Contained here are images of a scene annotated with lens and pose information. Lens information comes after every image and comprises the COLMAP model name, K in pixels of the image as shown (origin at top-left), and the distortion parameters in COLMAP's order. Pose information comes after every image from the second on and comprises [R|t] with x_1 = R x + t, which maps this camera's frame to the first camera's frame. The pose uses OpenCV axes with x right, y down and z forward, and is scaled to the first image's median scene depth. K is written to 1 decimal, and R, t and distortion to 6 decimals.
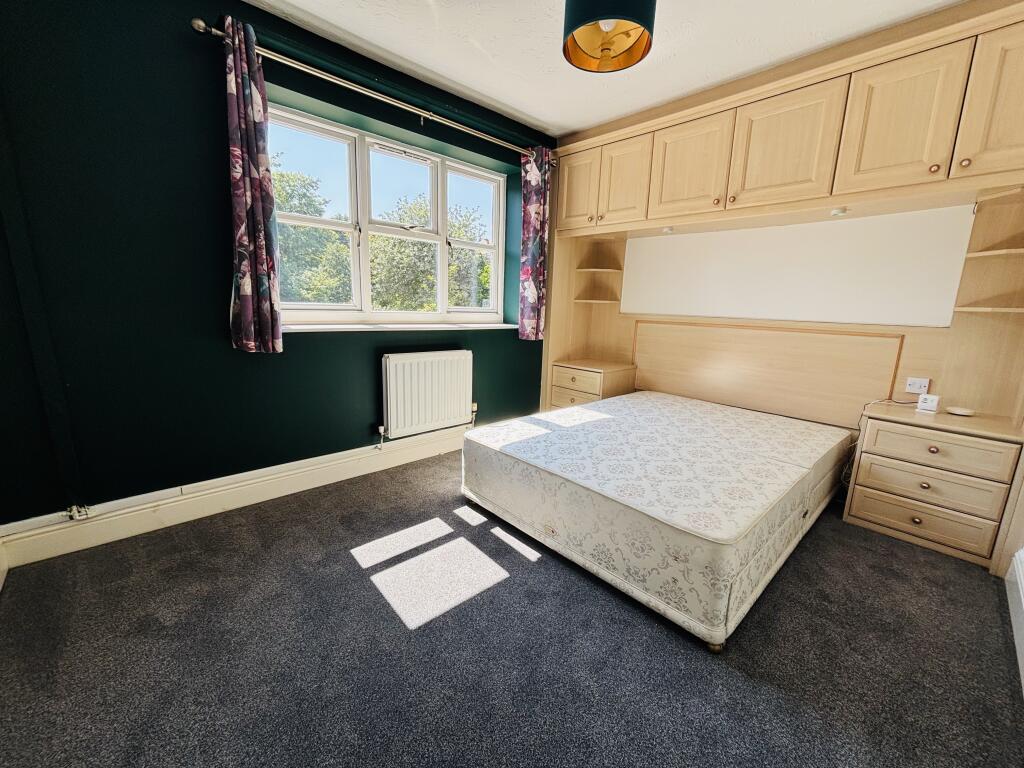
lens RADIAL K [[413.5, 0, 513.5], [0, 413.5, 386.5], [0, 0, 1]] dist [-0.003311, 0.000838]
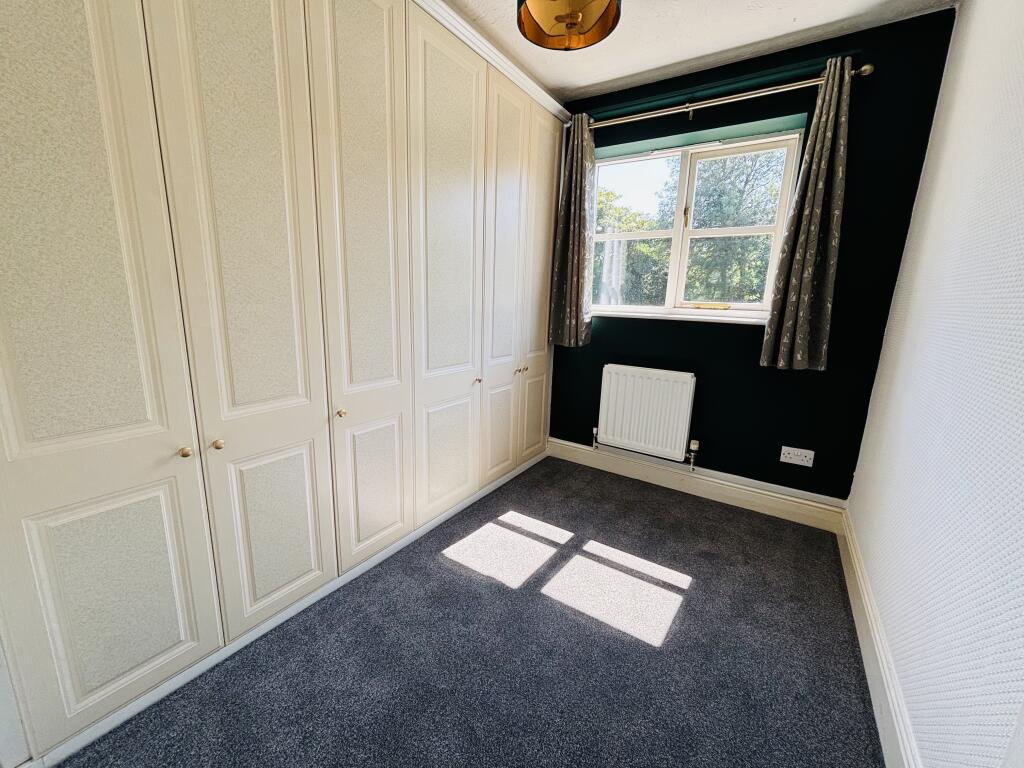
lens RADIAL K [[413.5, 0, 513.5], [0, 413.5, 386.5], [0, 0, 1]] dist [-0.003311, 0.000838]
pose [[0.232309, 0.172812, -0.957167, 0.596253], [-0.213091, 0.969225, 0.123271, -0.088229], [0.949013, 0.175327, 0.261984, 0.451311]]
